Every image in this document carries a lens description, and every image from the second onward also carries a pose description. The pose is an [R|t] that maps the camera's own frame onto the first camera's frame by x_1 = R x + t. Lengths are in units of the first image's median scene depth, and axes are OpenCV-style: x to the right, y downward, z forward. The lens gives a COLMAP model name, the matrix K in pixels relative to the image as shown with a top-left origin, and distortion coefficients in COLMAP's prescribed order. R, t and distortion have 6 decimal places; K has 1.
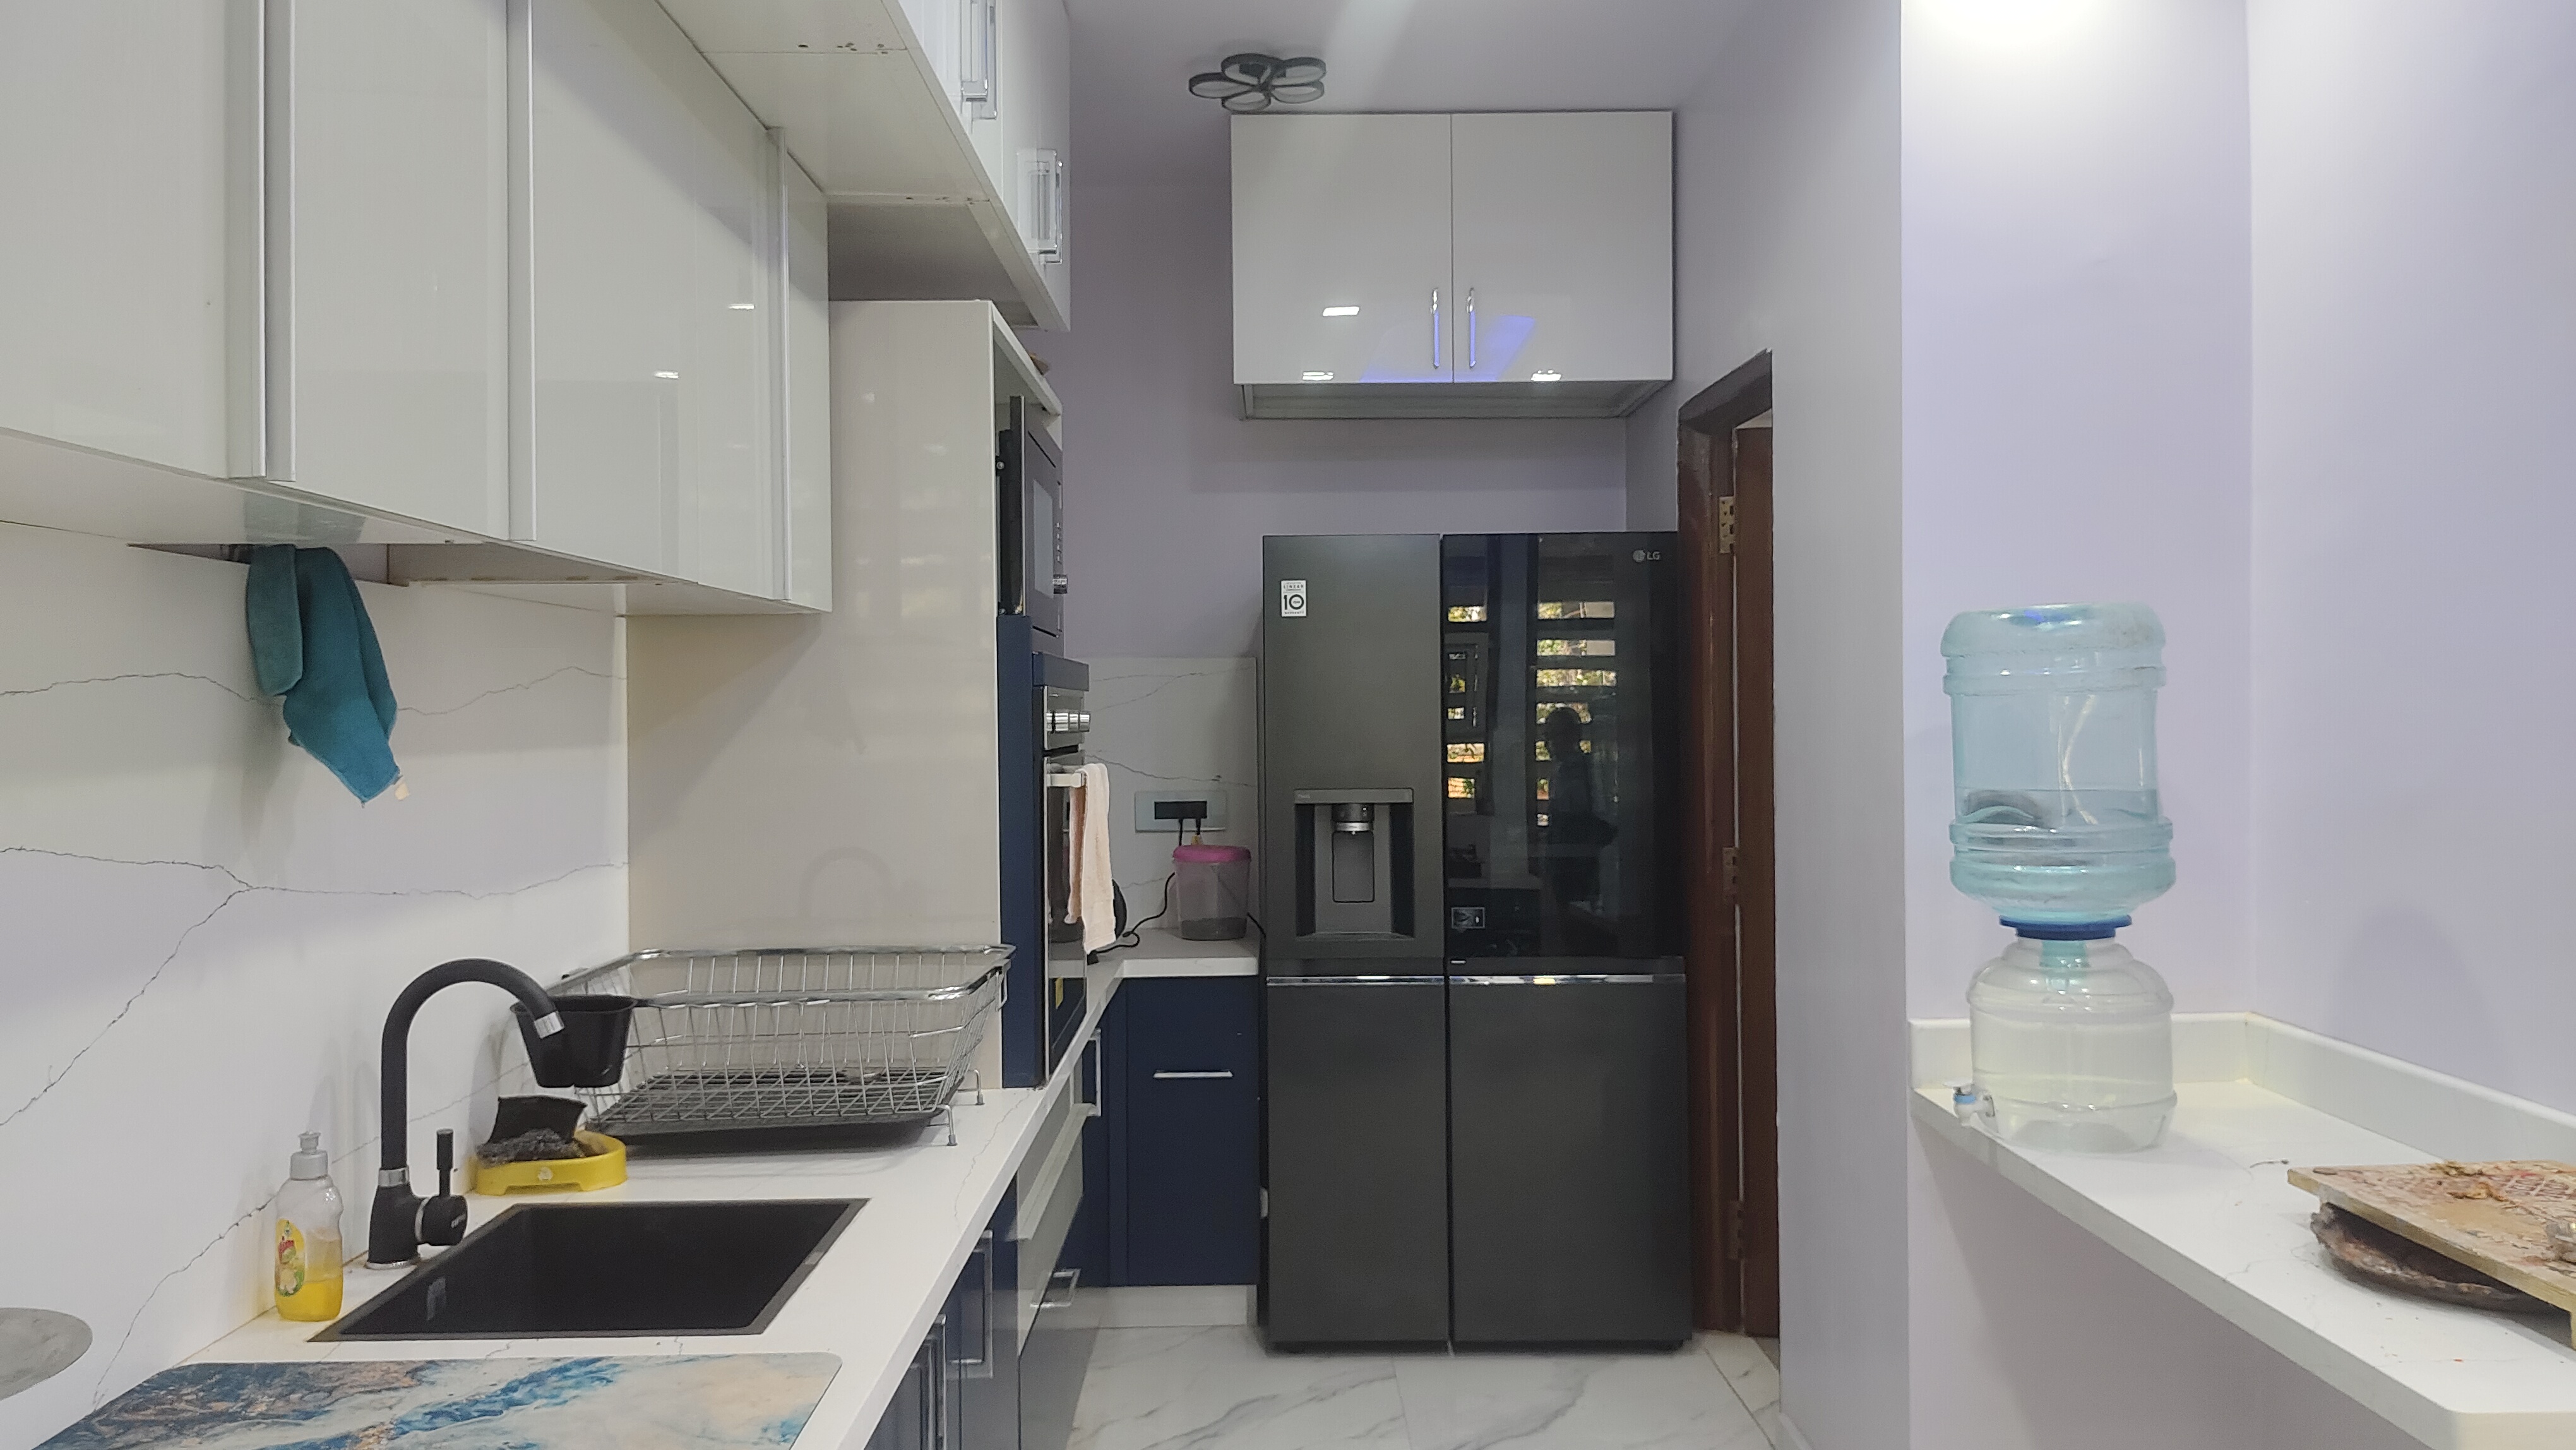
lens RADIAL K [[1803.1, 0, 1288.7], [0, 1803.1, 727.4], [0, 0, 1]] dist [0.031024, -0.004032]
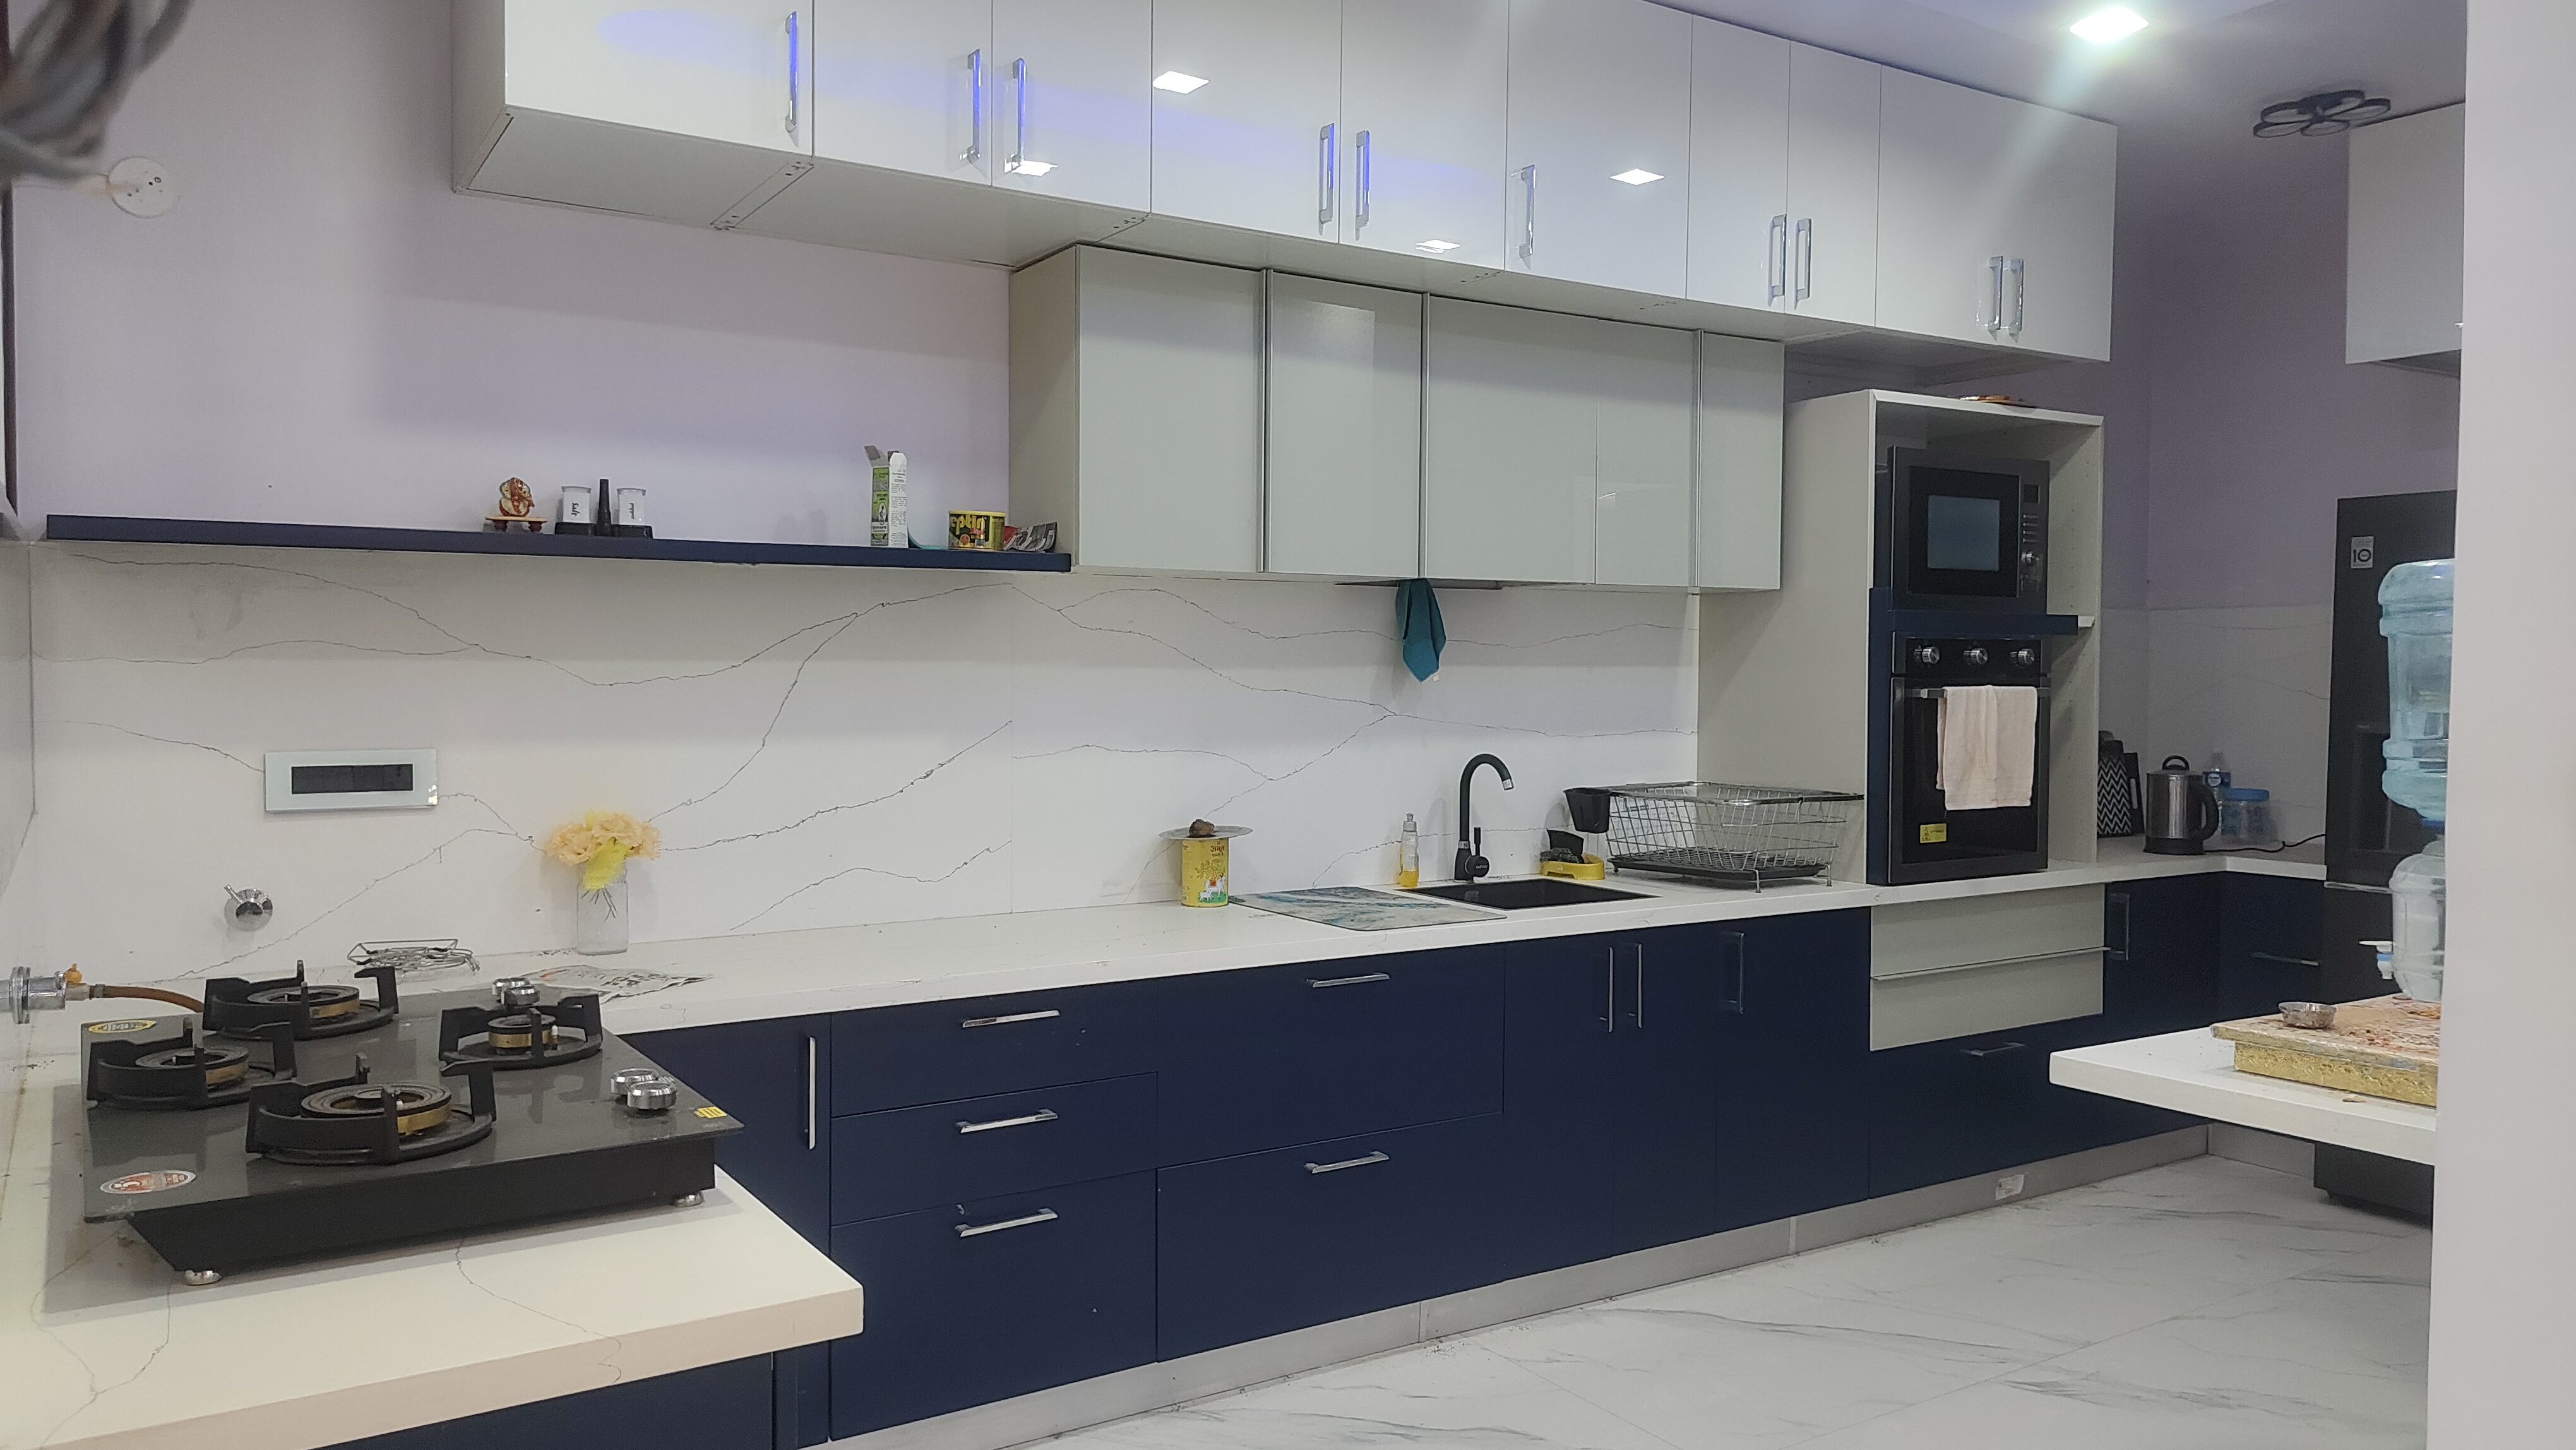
lens RADIAL K [[1803.1, 0, 1288.1], [0, 1803.1, 717.4], [0, 0, 1]] dist [0.031024, -0.004032]
pose [[0.538954, 0.044756, -0.841145, 1.138590], [-0.016526, 0.998957, 0.042564, -0.009117], [0.842173, -0.009040, 0.539131, -0.371276]]
